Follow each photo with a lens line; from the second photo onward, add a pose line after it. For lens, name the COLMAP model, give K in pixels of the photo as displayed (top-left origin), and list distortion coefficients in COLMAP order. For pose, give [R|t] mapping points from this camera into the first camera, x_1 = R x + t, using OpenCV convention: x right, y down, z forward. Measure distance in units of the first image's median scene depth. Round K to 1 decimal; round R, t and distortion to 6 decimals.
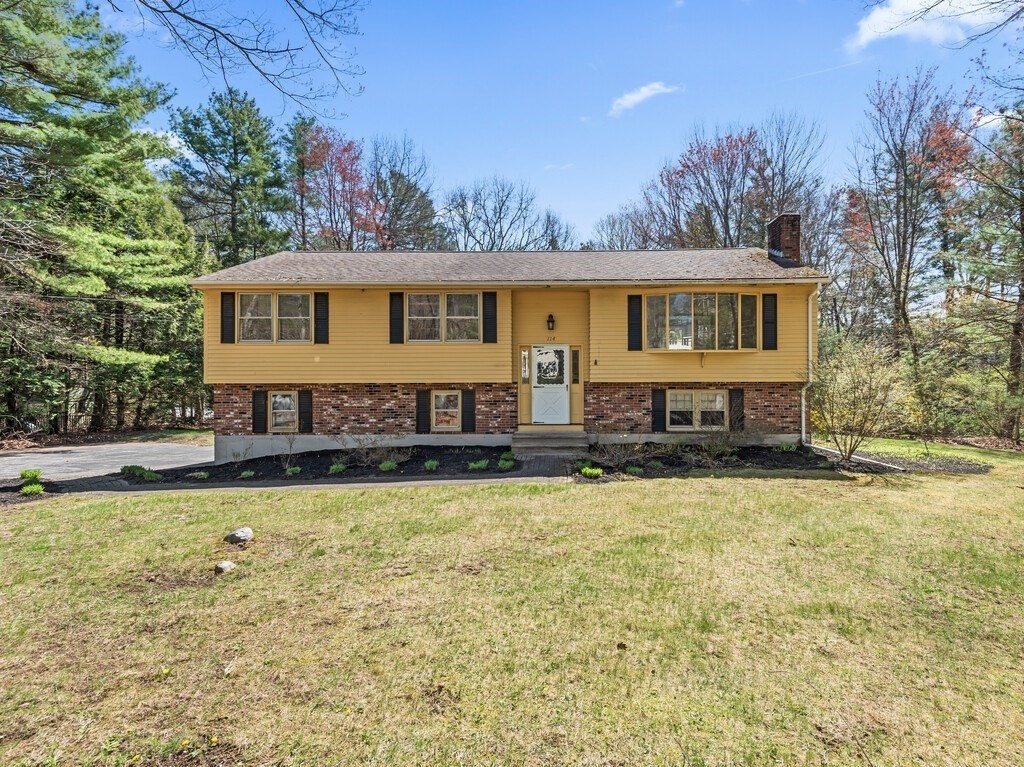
lens RADIAL K [[472.7, 0, 512.0], [0, 472.7, 383.5], [0, 0, 1]] dist [0.001624, -0.000434]
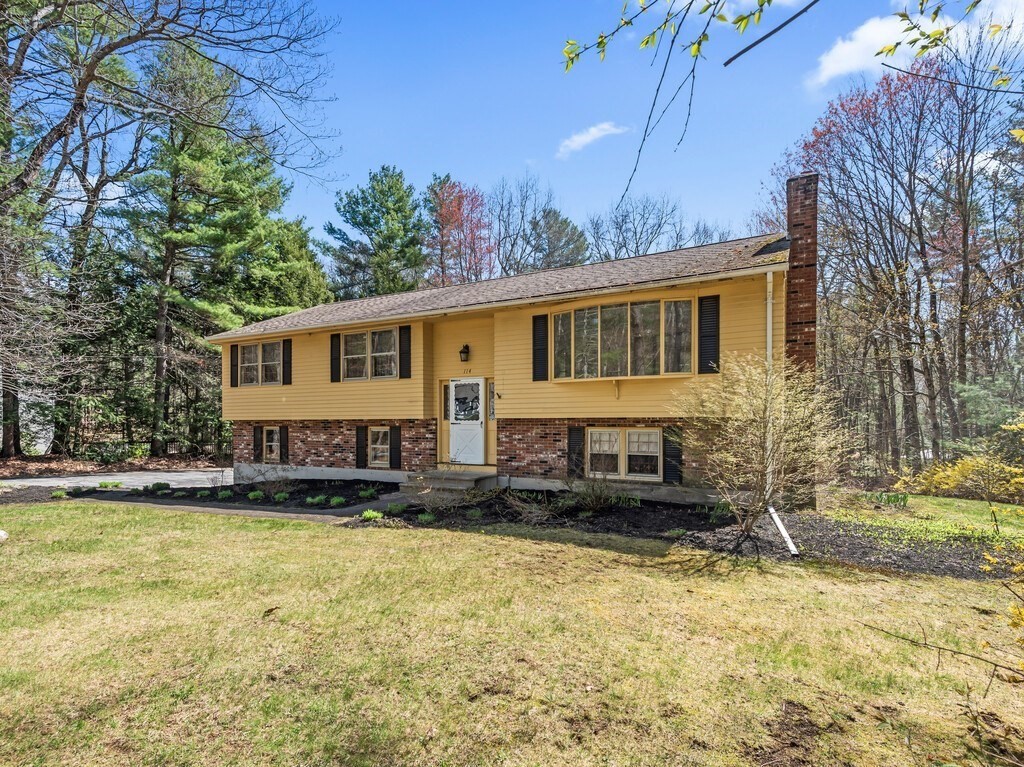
lens RADIAL K [[482.5, 0, 511.9], [0, 482.5, 425.6], [0, 0, 1]] dist [-0.000842, 0.000149]
pose [[0.903059, 0.004645, -0.429491, 0.569430], [-0.001490, 0.999969, 0.007683, 0.004000], [0.429513, -0.006298, 0.903039, 0.191497]]
